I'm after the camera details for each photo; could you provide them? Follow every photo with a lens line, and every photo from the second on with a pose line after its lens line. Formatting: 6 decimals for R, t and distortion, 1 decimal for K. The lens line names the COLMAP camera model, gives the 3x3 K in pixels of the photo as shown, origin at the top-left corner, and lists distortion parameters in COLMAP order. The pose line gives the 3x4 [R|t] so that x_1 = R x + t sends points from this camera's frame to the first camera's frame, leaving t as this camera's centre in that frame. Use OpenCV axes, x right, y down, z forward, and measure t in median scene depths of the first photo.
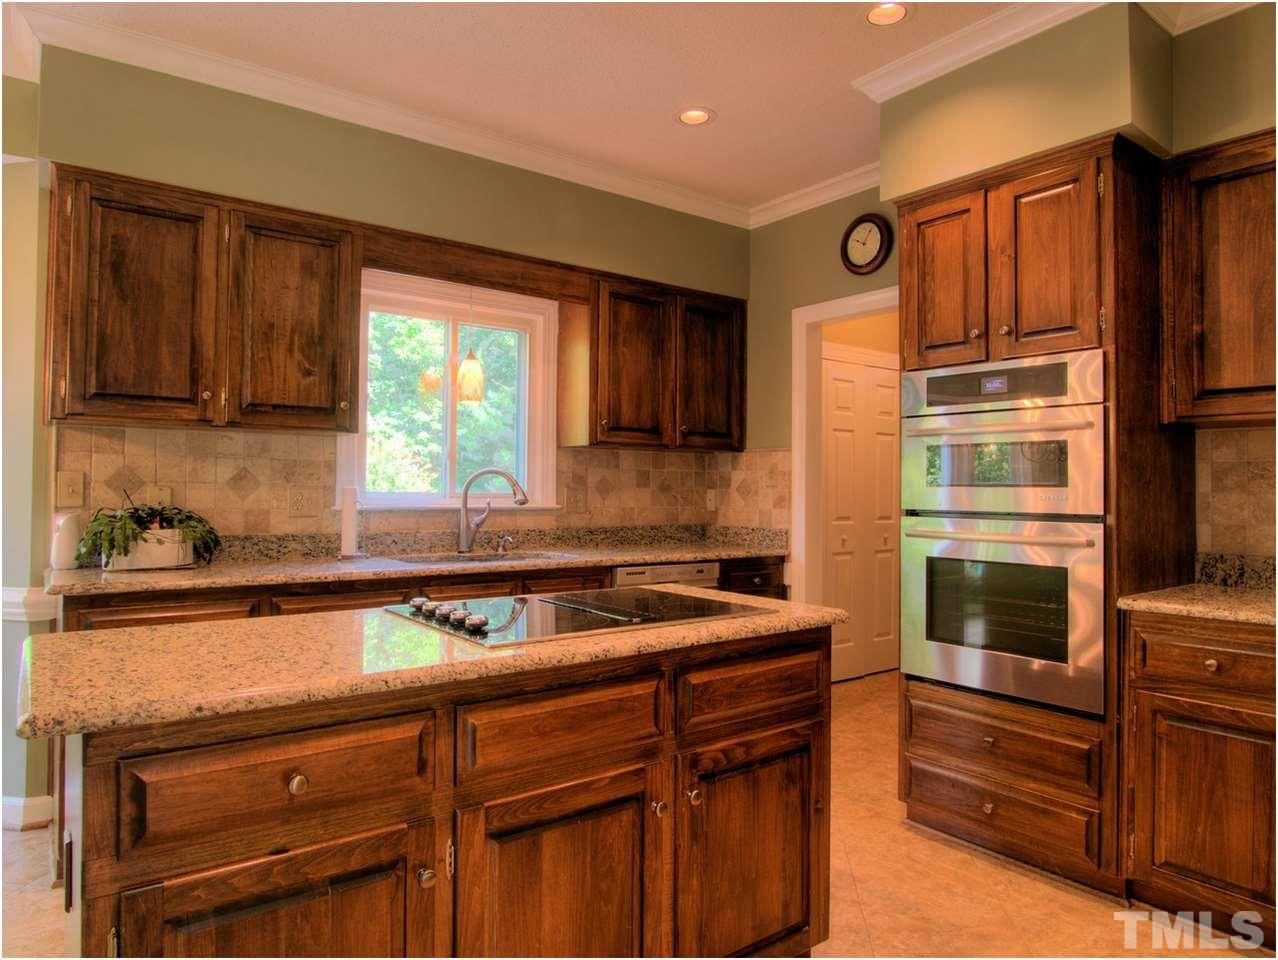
lens RADIAL K [[828.7, 0, 650.3], [0, 828.7, 474.9], [0, 0, 1]] dist [-0.023727, -0.004236]
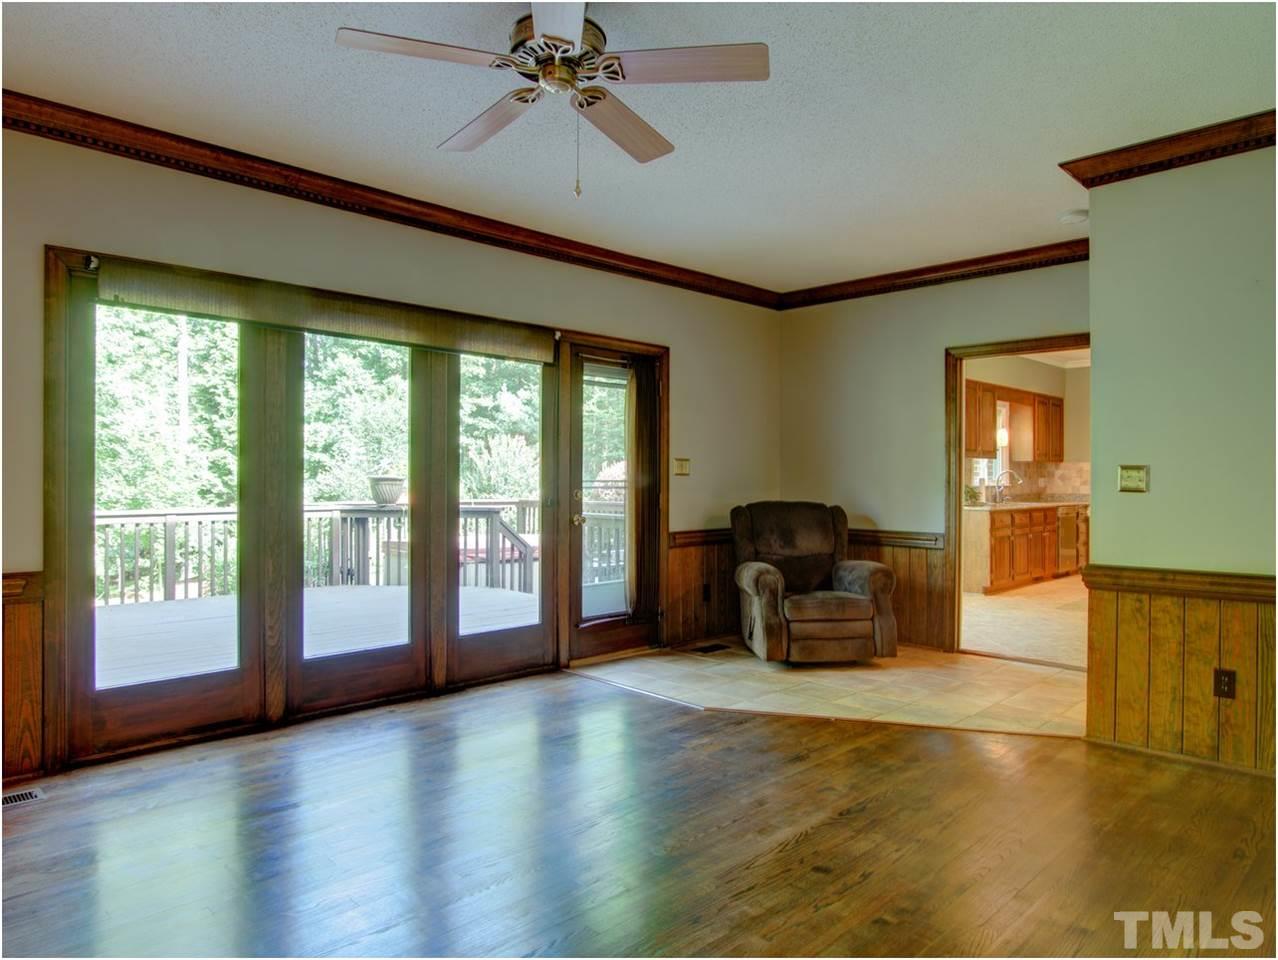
lens RADIAL K [[828.7, 0, 630.2], [0, 828.7, 484.5], [0, 0, 1]] dist [-0.023727, -0.004236]
pose [[0.988891, -0.016060, 0.147769, -2.310897], [0.013130, 0.999698, 0.020779, -0.045459], [-0.148058, -0.018608, 0.988804, -1.837337]]
